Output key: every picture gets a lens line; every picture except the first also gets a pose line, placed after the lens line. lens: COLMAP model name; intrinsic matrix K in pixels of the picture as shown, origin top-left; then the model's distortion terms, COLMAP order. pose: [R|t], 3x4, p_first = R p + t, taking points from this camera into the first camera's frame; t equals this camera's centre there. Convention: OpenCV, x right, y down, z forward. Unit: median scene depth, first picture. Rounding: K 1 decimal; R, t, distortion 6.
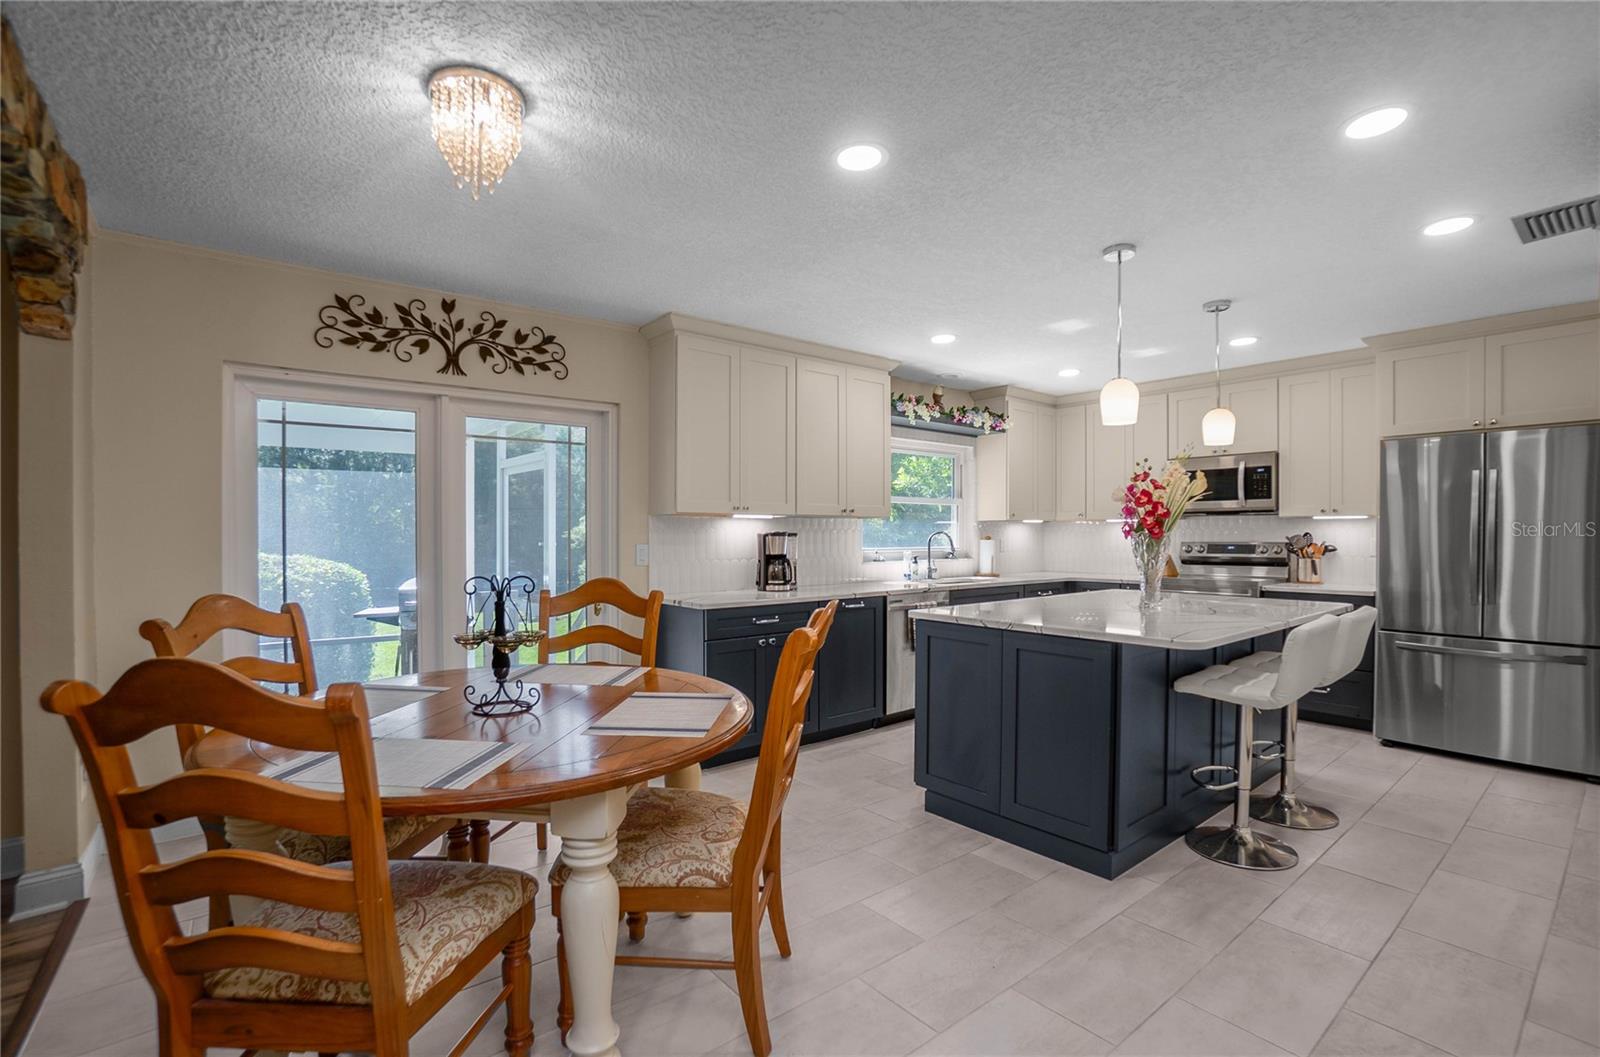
lens RADIAL K [[706.1, 0, 803.4], [0, 706.1, 542.6], [0, 0, 1]] dist [-0.034842, 0.003753]
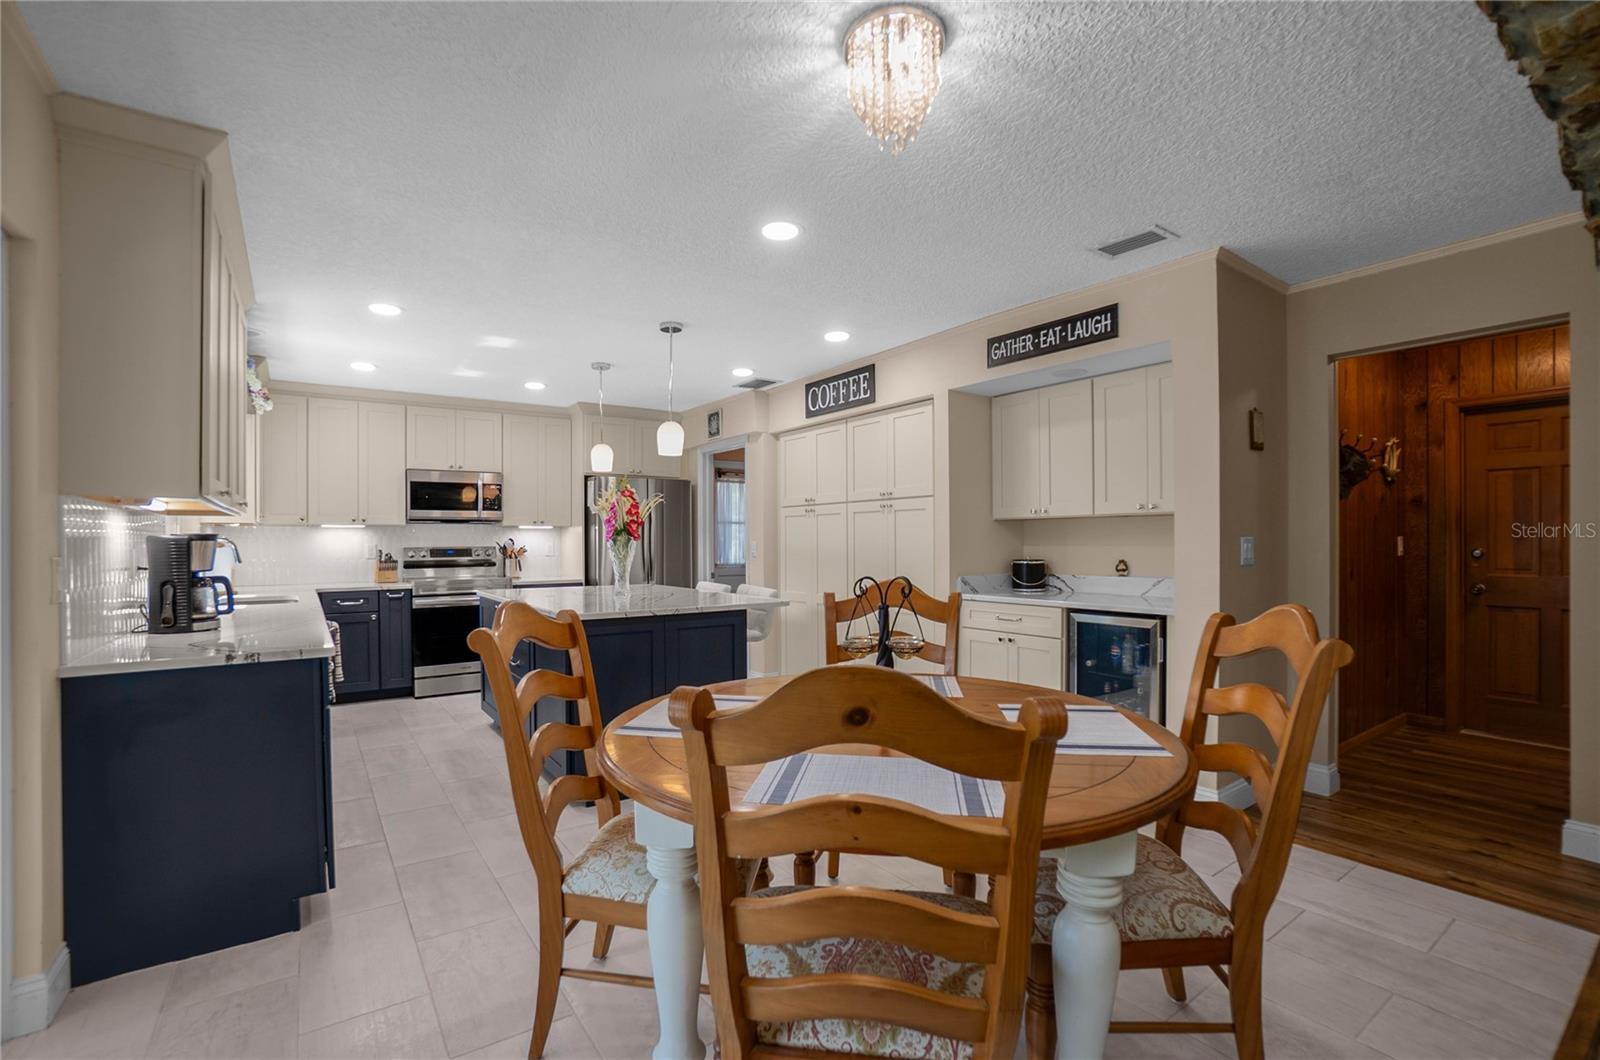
lens RADIAL K [[706.1, 0, 764.8], [0, 706.1, 541.9], [0, 0, 1]] dist [-0.034842, 0.003753]
pose [[0.095932, -0.004034, 0.995380, -0.578778], [0.019222, 0.999813, 0.002200, -0.002063], [-0.995202, 0.018922, 0.095992, 0.458046]]
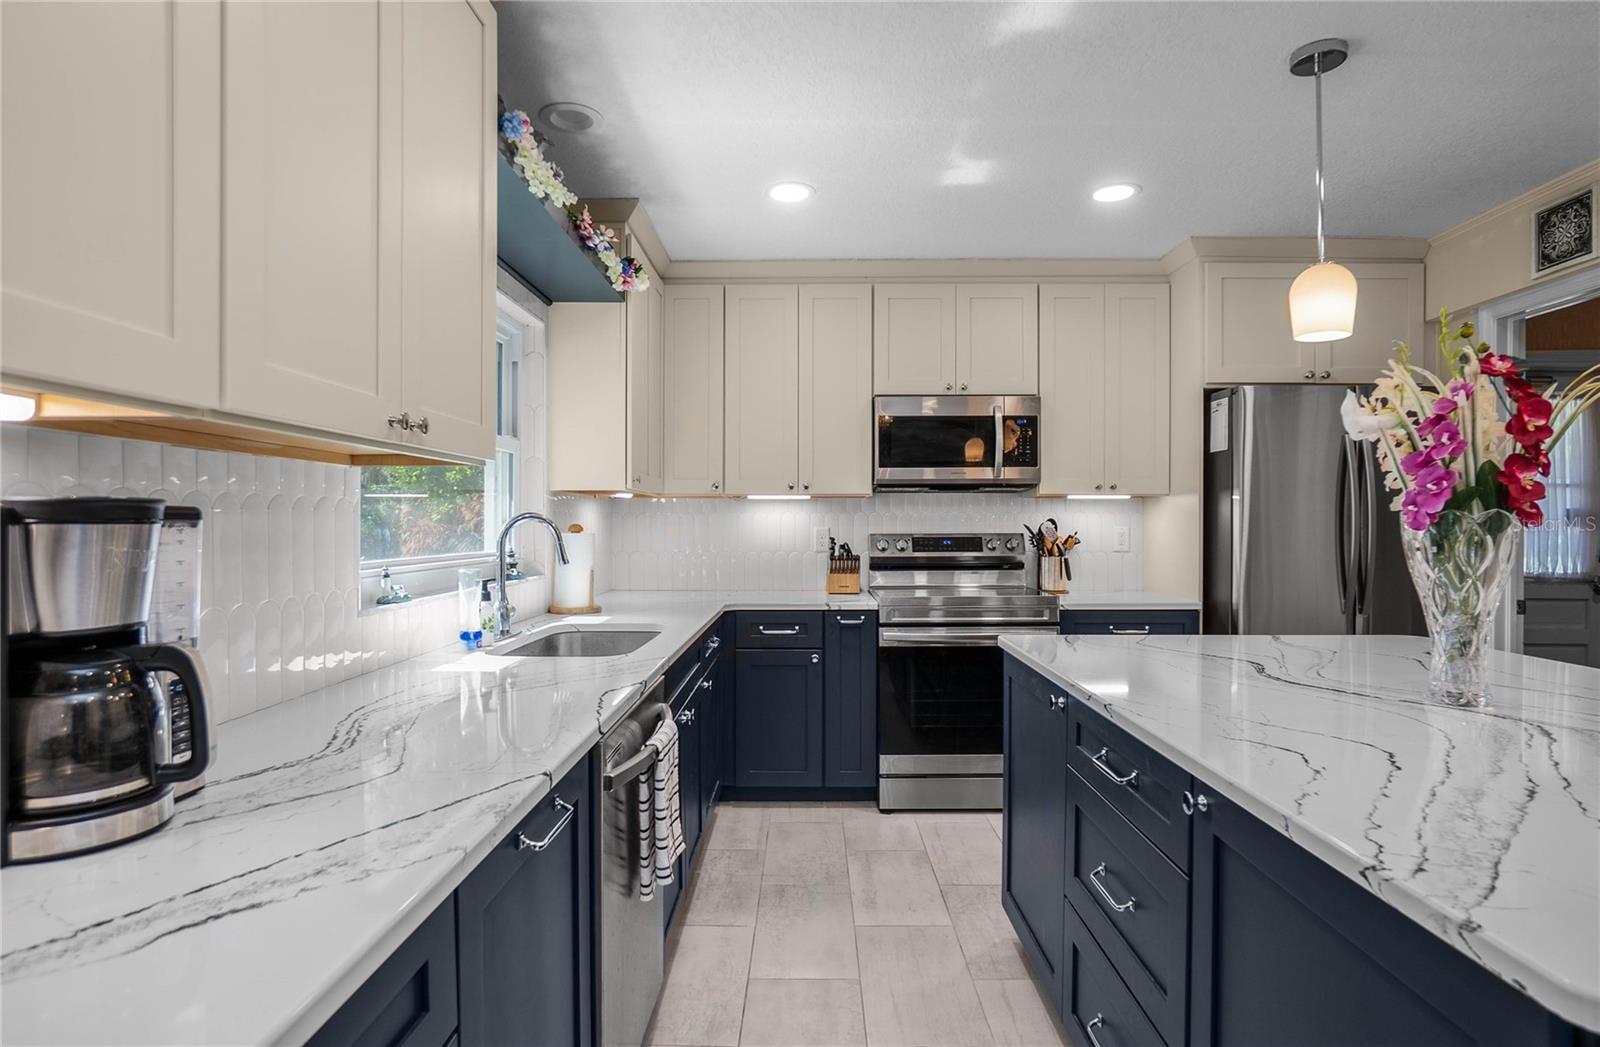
lens RADIAL K [[839.6, 0, 796.6], [0, 839.6, 530.7], [0, 0, 1]] dist [-0.034768, 0.015445]
pose [[0.644778, -0.006198, 0.764345, -0.079521], [0.010308, 0.999947, -0.000587, -0.005397], [-0.764300, 0.008257, 0.644808, 0.735322]]
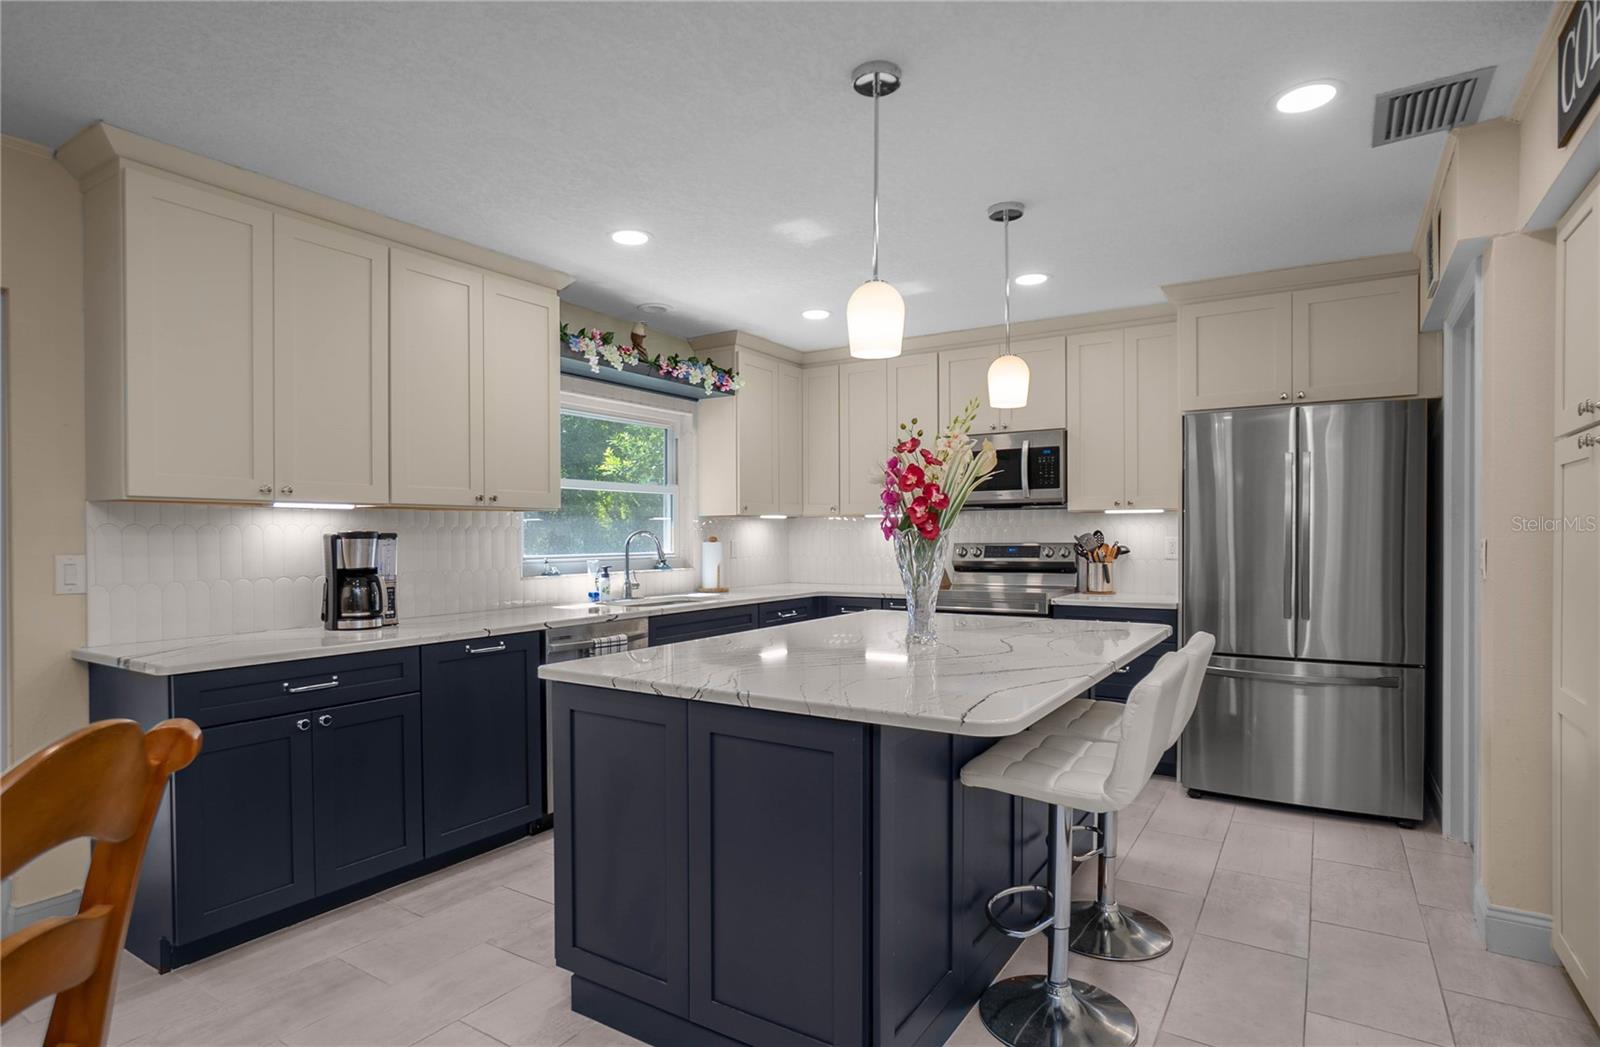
lens RADIAL K [[839.6, 0, 786.6], [0, 839.6, 547.1], [0, 0, 1]] dist [-0.034768, 0.015445]
pose [[0.952901, -0.008251, 0.303170, 0.096753], [0.008048, 0.999966, 0.001919, -0.000324], [-0.303176, 0.000611, 0.952935, 0.205000]]
